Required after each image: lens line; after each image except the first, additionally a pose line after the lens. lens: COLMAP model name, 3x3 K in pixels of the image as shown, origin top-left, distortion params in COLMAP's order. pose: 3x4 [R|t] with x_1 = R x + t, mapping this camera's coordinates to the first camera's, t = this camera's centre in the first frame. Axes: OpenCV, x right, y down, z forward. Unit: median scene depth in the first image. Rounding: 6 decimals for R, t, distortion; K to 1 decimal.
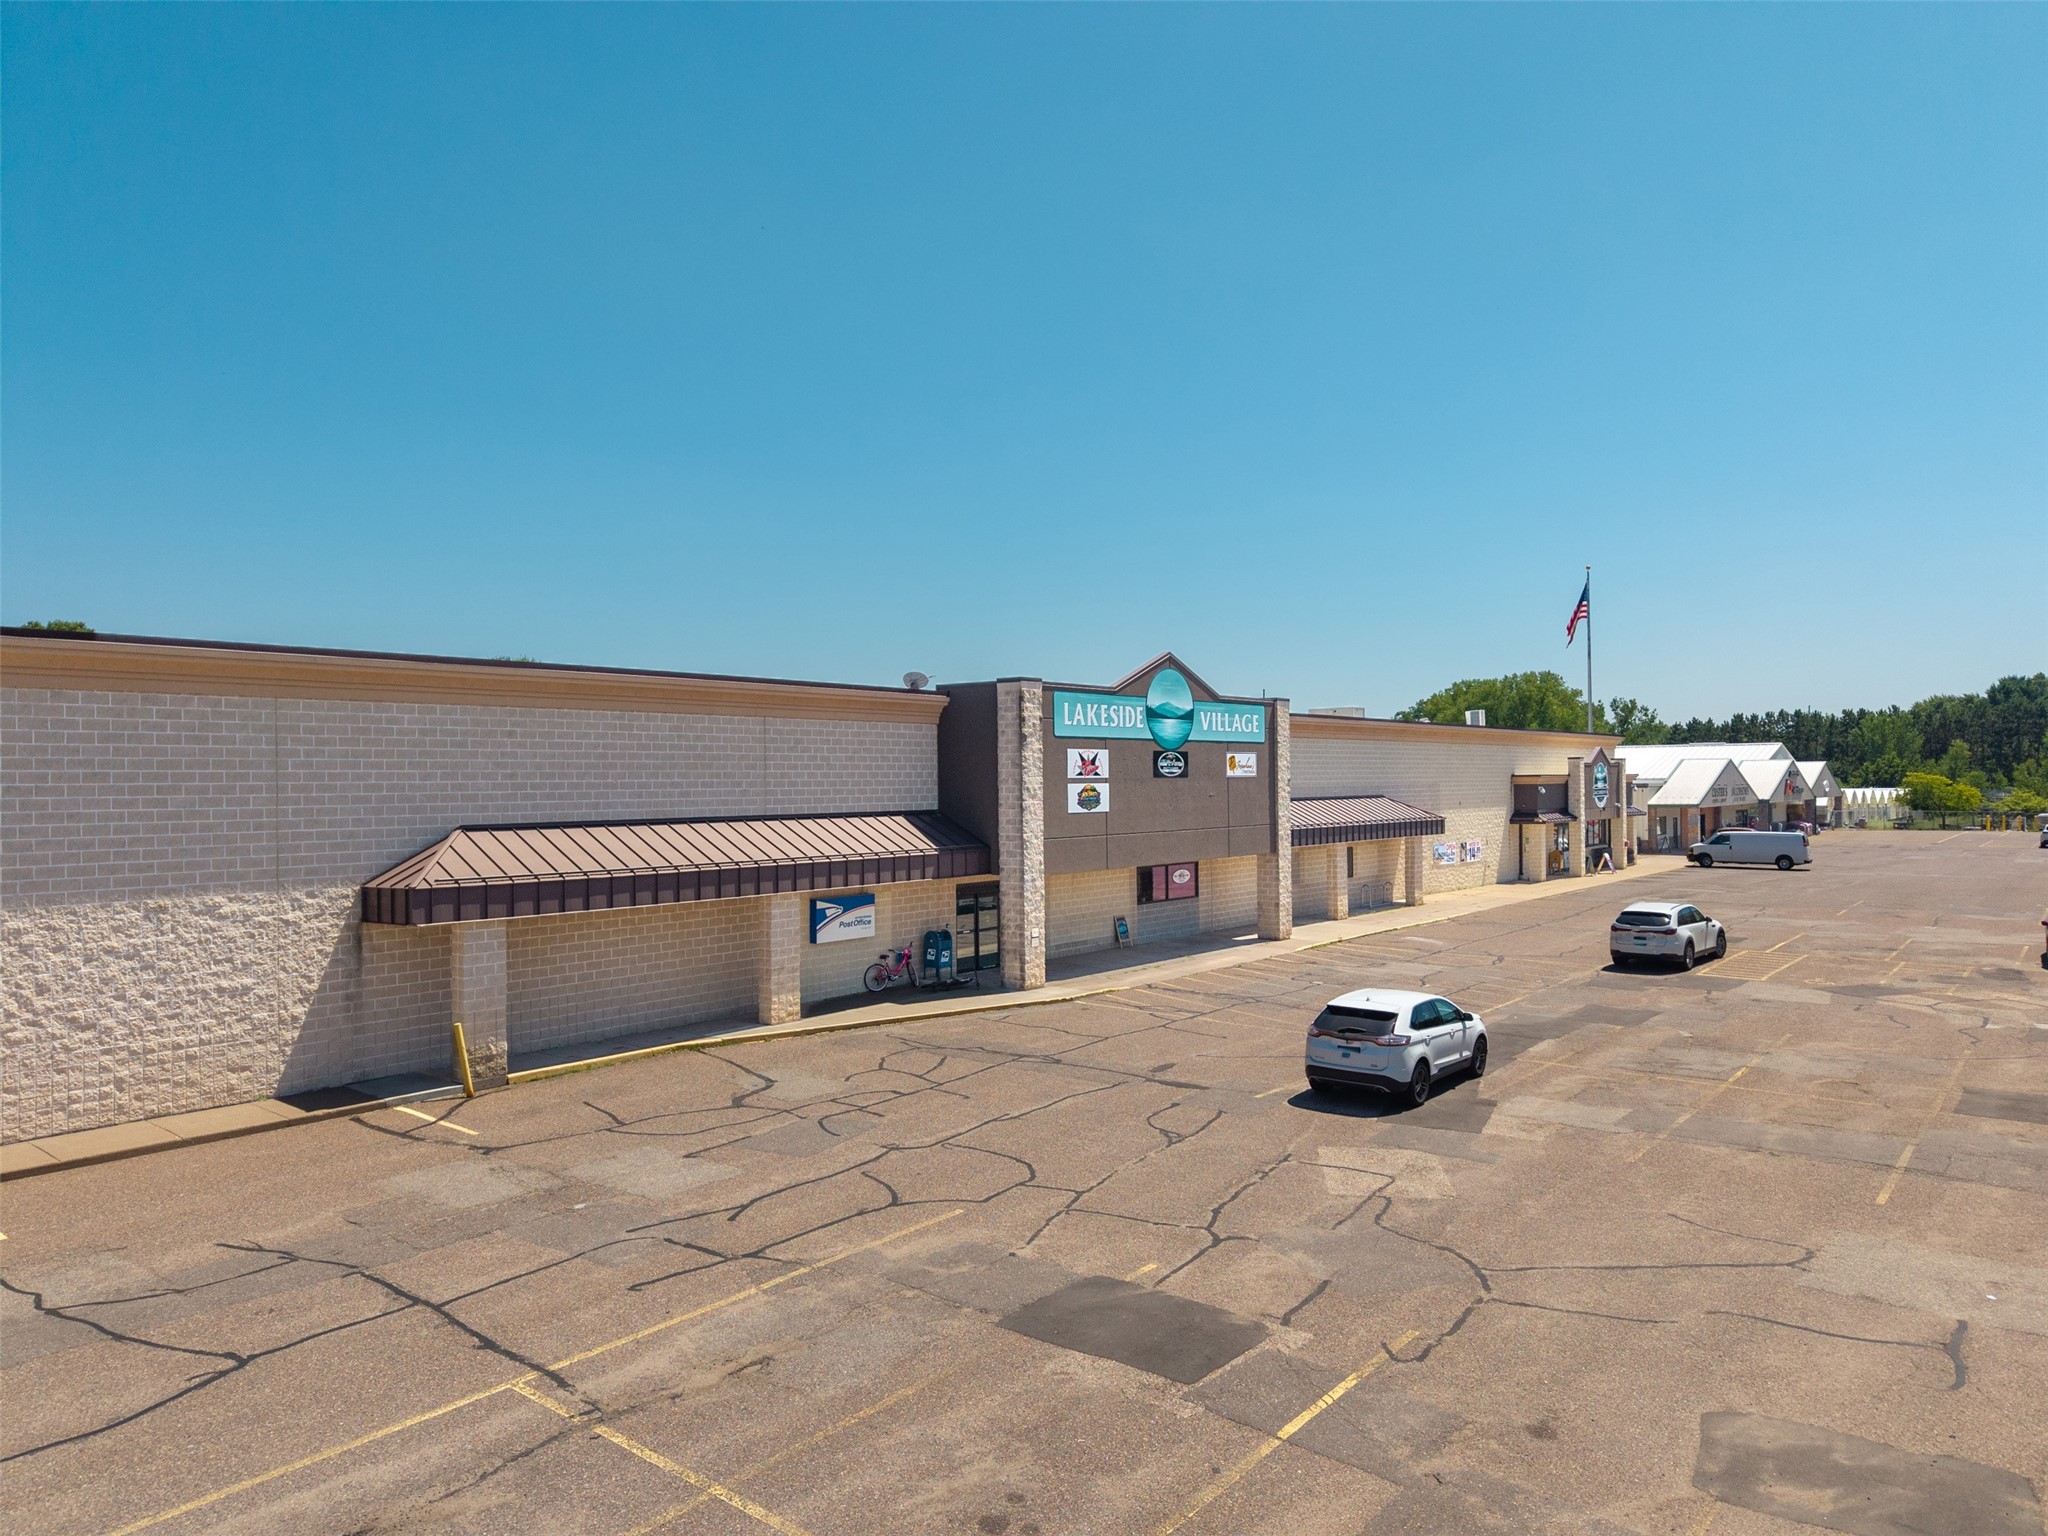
lens RADIAL K [[1377.1, 0, 1030.4], [0, 1377.1, 770.2], [0, 0, 1]] dist [0.017628, -0.011520]
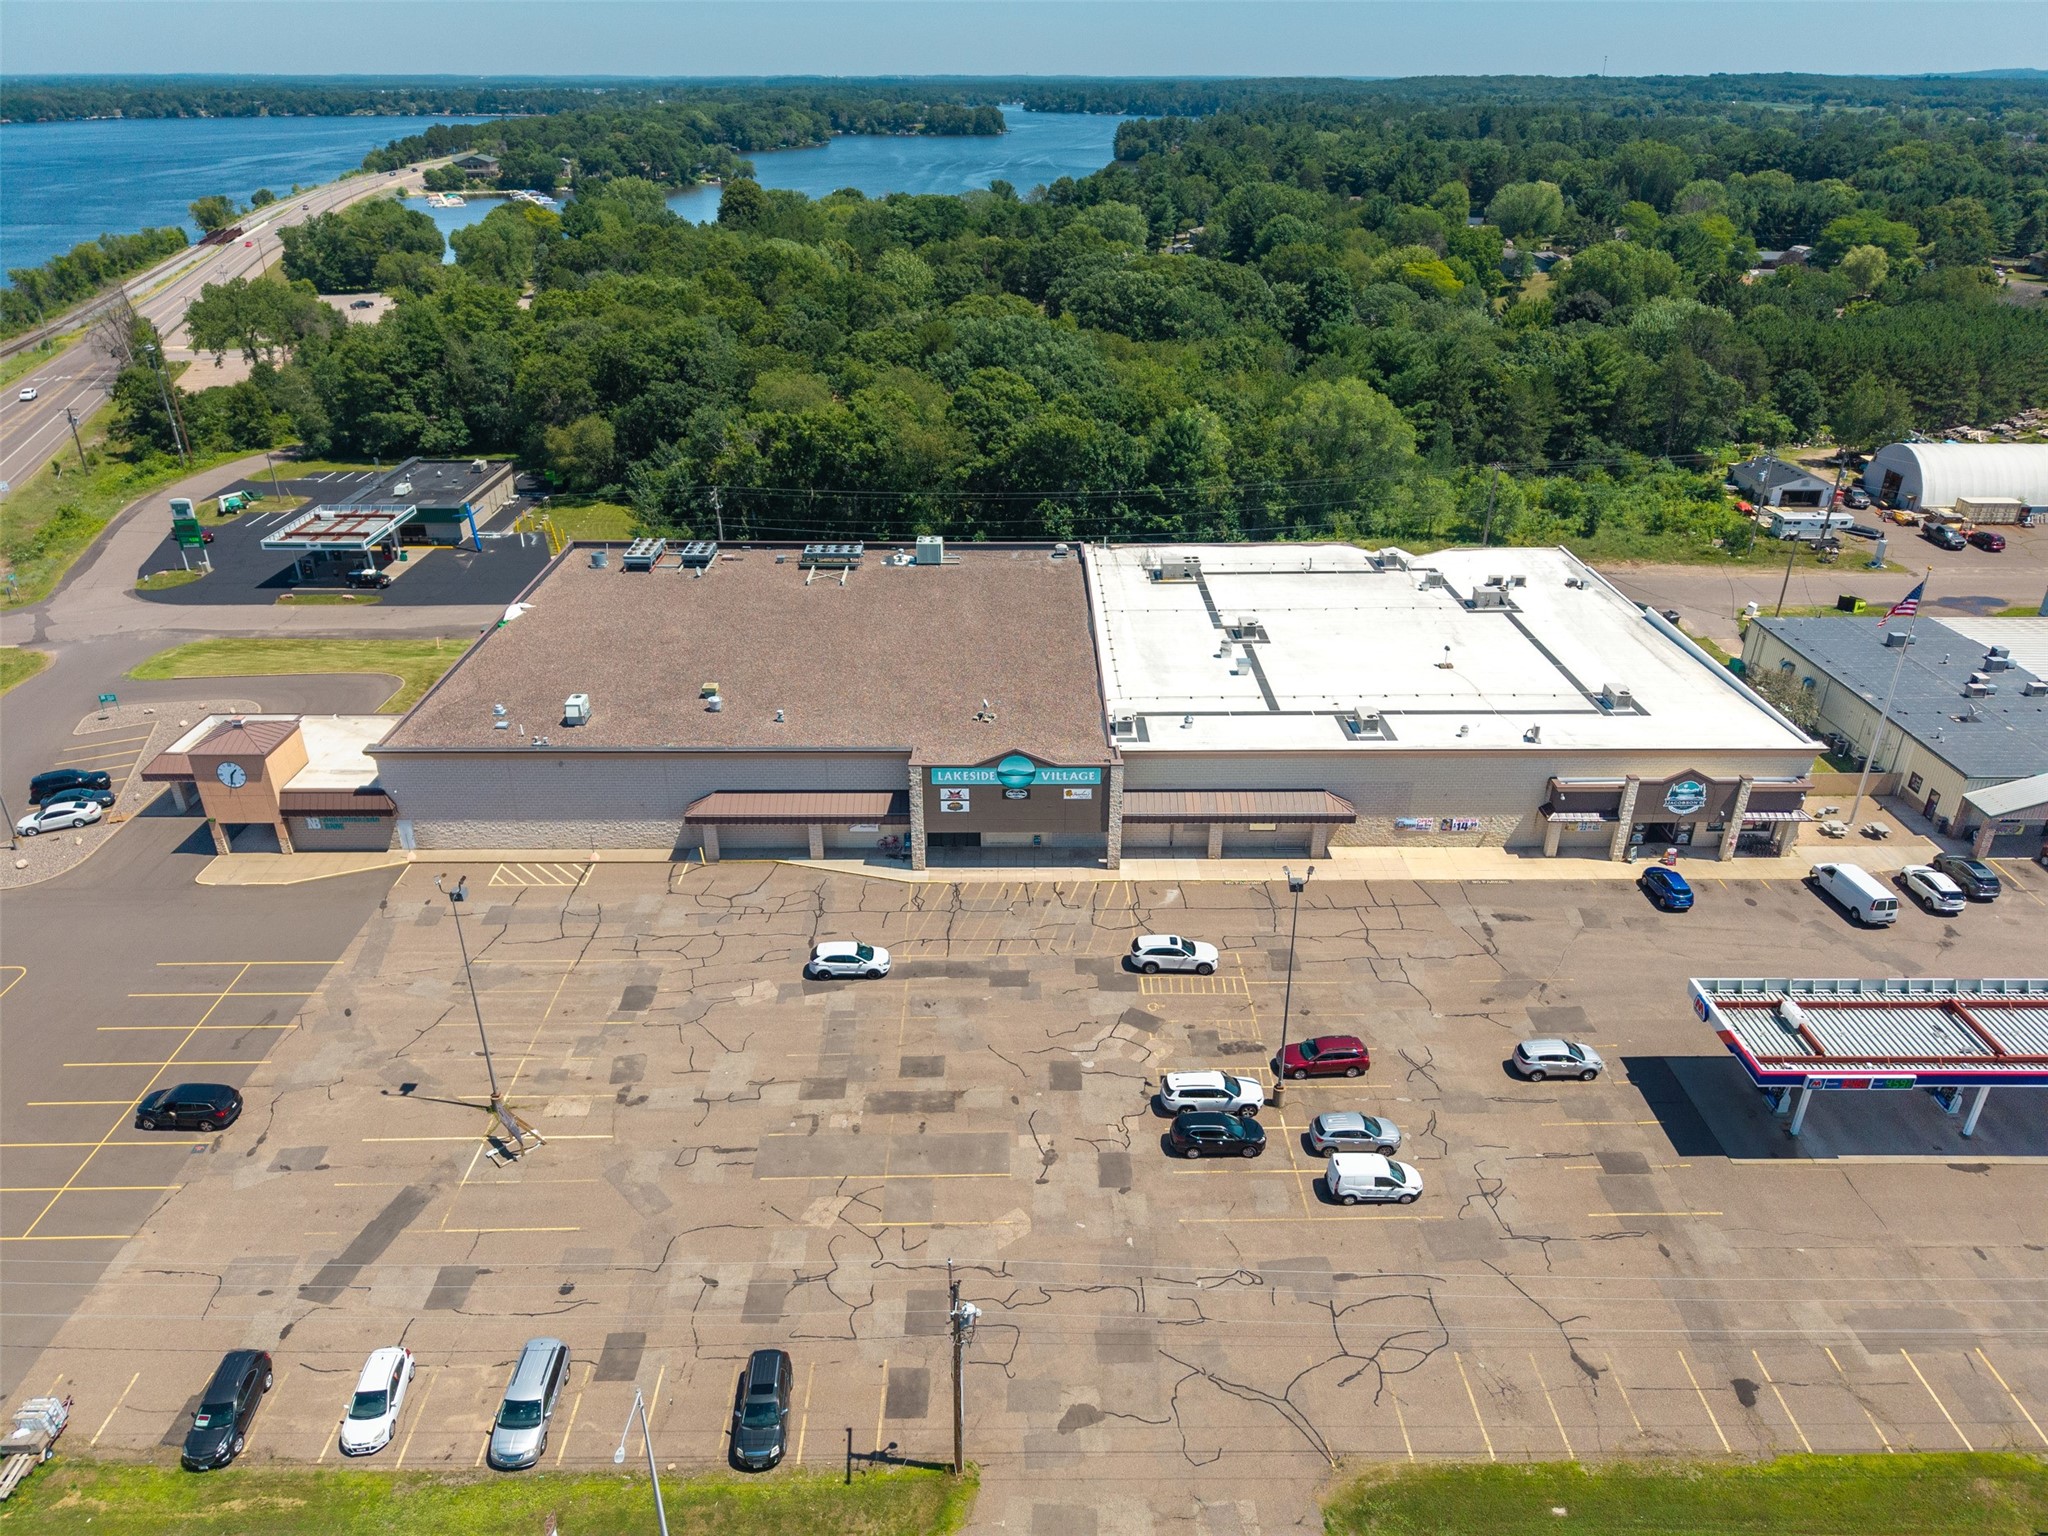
lens RADIAL K [[1377.1, 0, 1017.8], [0, 1377.1, 761.0], [0, 0, 1]] dist [0.017628, -0.011520]
pose [[0.632062, 0.347277, -0.692745, 1.664310], [0.001415, 0.893441, 0.449178, -1.076638], [0.774917, -0.284888, 0.564219, -0.252866]]
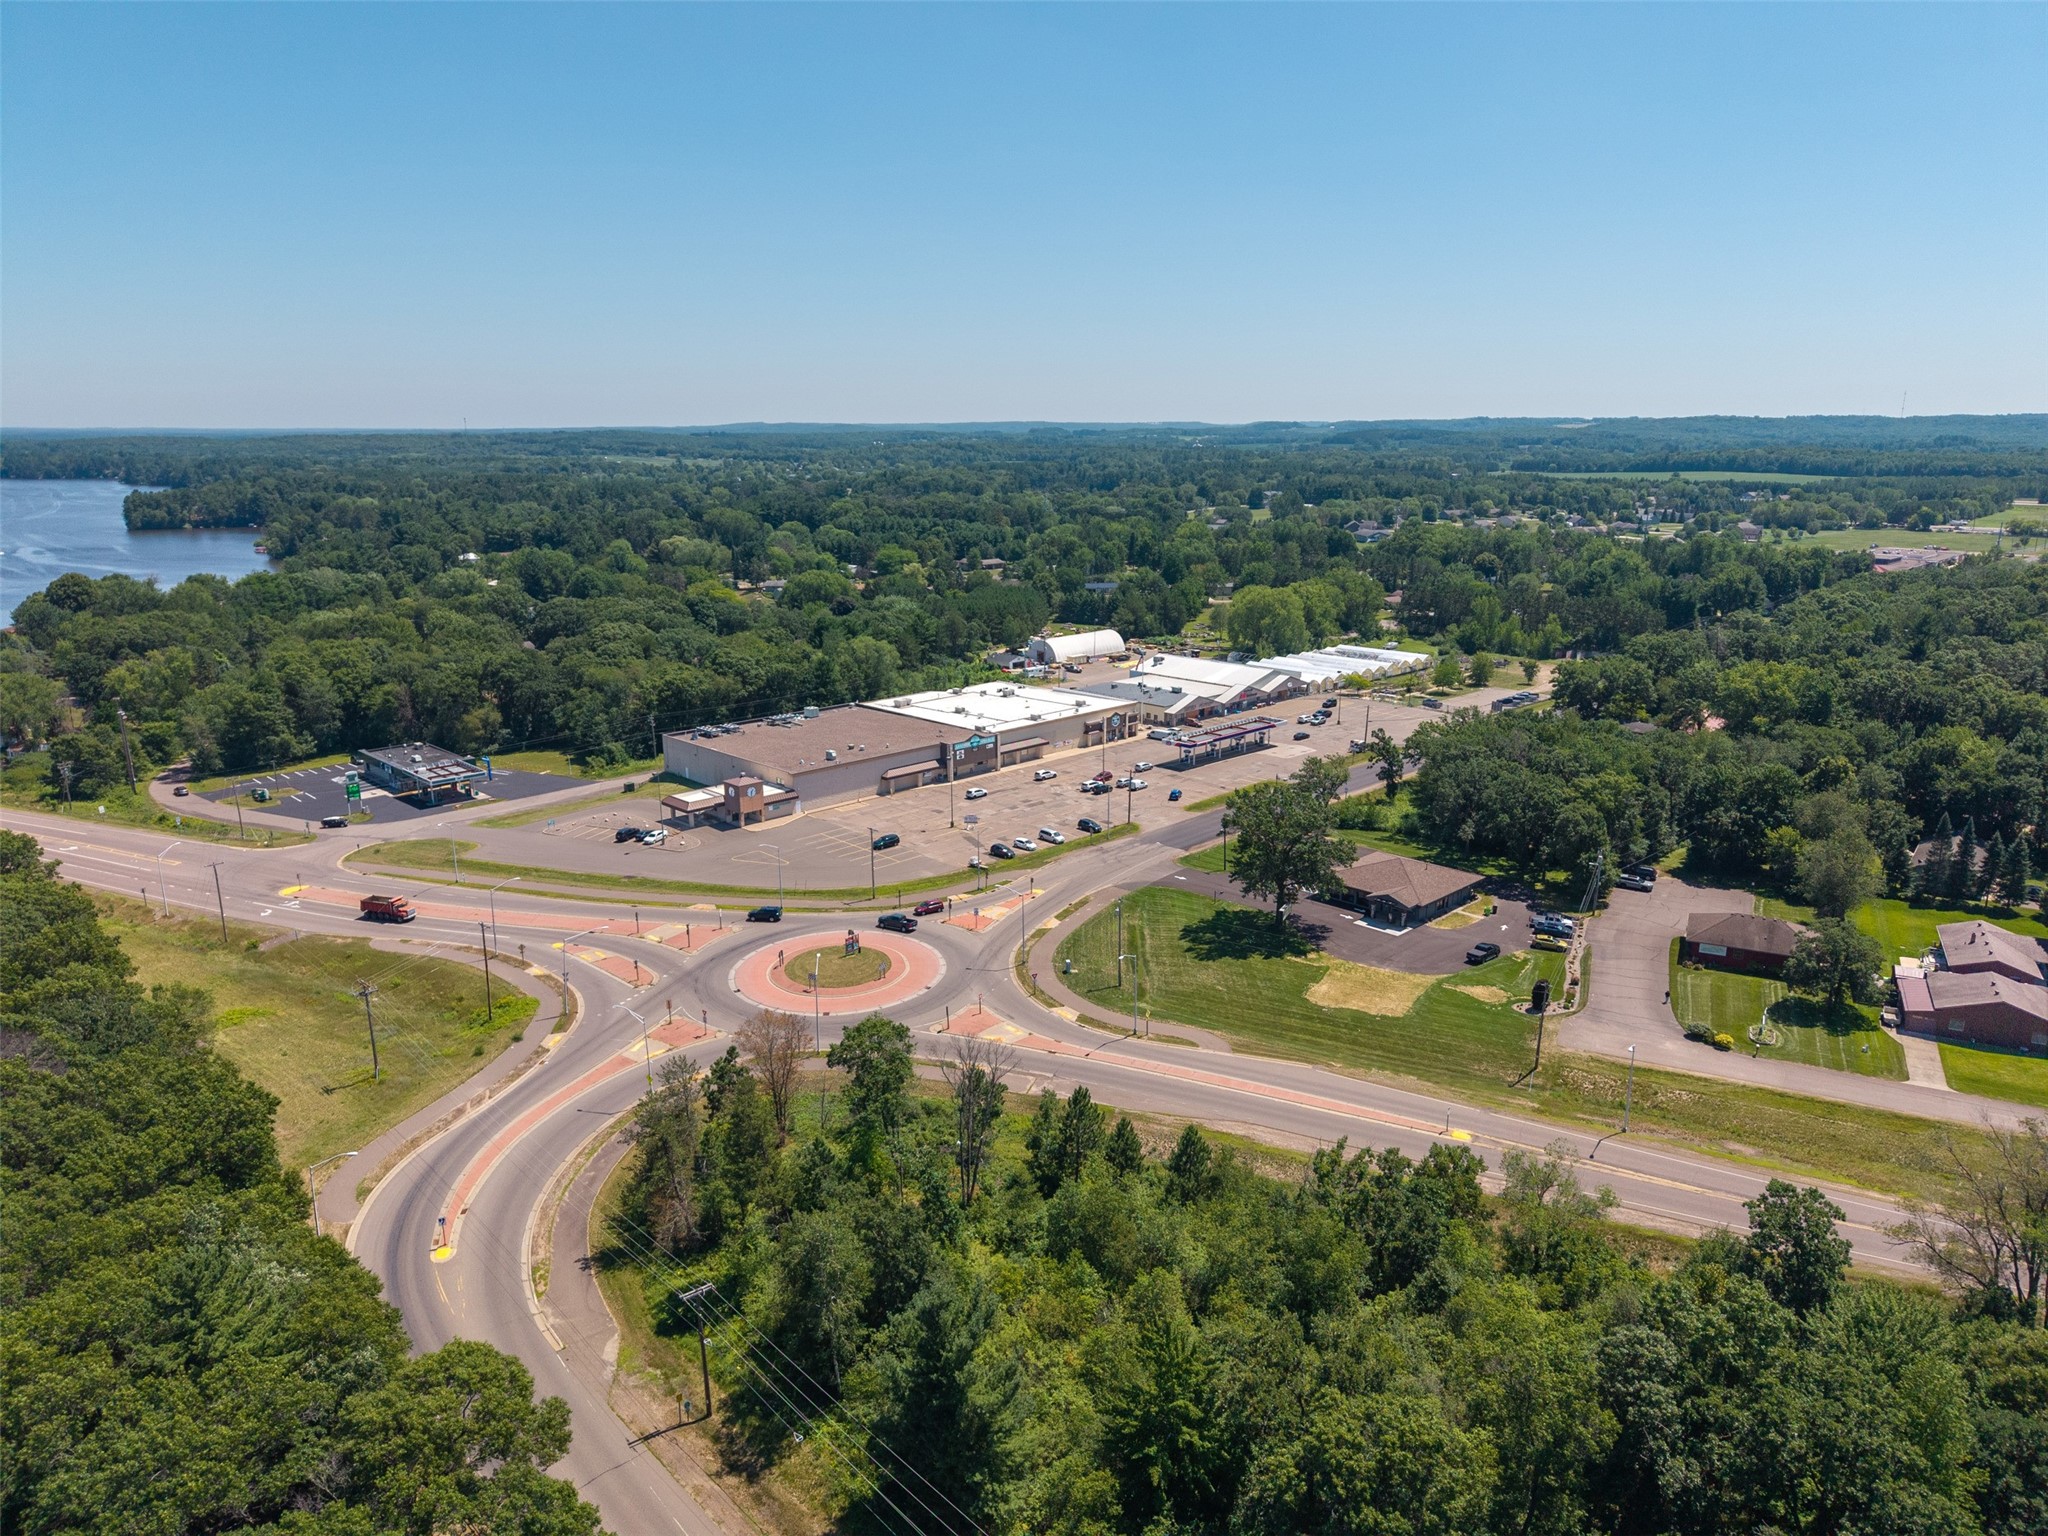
lens RADIAL K [[1377.1, 0, 1030.4], [0, 1377.1, 766.5], [0, 0, 1]] dist [0.017628, -0.011520]
pose [[0.993740, 0.031226, -0.107261, 1.158519], [-0.003763, 0.968951, 0.247223, -1.685105], [0.111650, -0.245272, 0.963004, -5.855706]]
